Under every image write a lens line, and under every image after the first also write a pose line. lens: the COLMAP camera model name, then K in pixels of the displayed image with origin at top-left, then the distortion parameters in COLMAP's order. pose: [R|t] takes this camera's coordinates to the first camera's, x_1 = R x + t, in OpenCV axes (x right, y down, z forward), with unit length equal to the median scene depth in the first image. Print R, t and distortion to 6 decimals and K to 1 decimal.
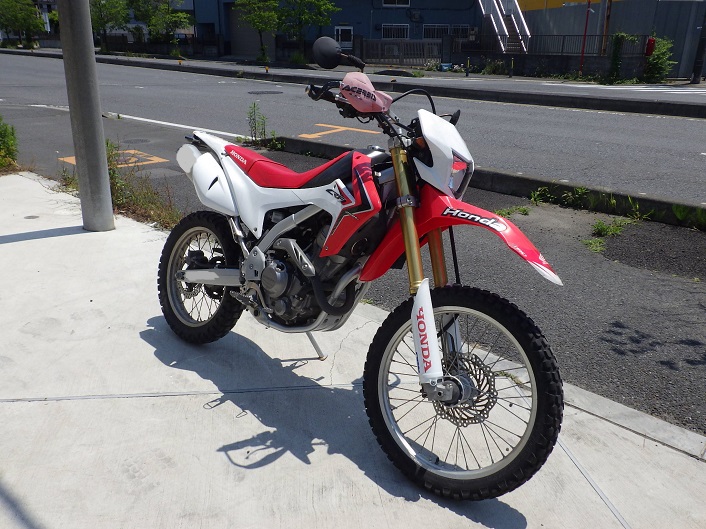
lens RADIAL K [[582.0, 0, 353.0], [0, 582.0, 264.5], [0, 0, 1]] dist [0.005053, -0.000817]
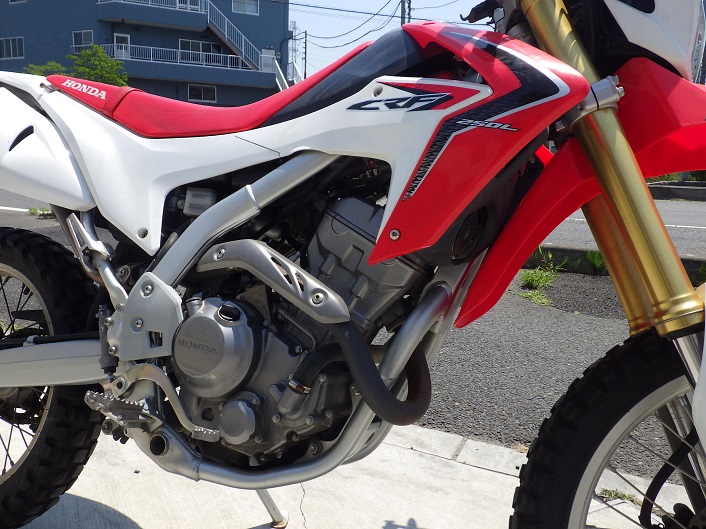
lens RADIAL K [[582.0, 0, 353.0], [0, 582.0, 264.5], [0, 0, 1]] dist [0.005053, -0.000817]
pose [[0.946875, -0.040964, 0.318983, -0.162695], [0.093203, 0.984242, -0.150267, 0.036679], [-0.307801, 0.172014, 0.935772, 0.590858]]
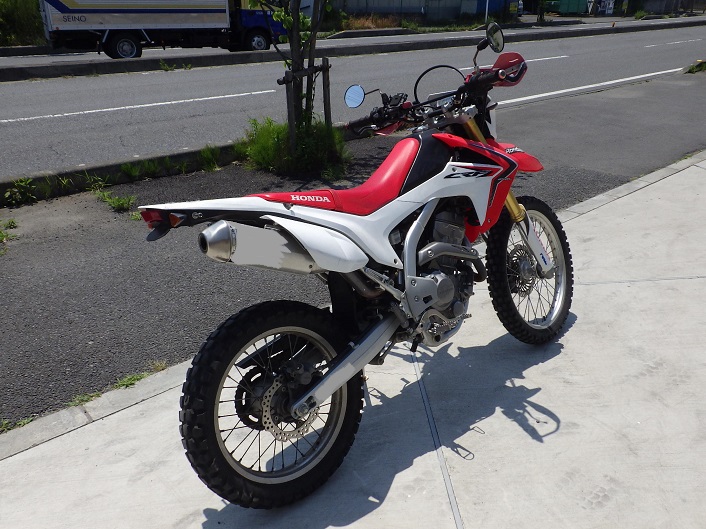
lens RADIAL K [[582.0, 0, 353.0], [0, 582.0, 264.5], [0, 0, 1]] dist [0.005053, -0.000817]
pose [[0.089109, -0.423063, 0.901708, -0.936938], [0.357818, 0.858471, 0.367416, -0.388237], [-0.929530, 0.289907, 0.227877, 0.887761]]
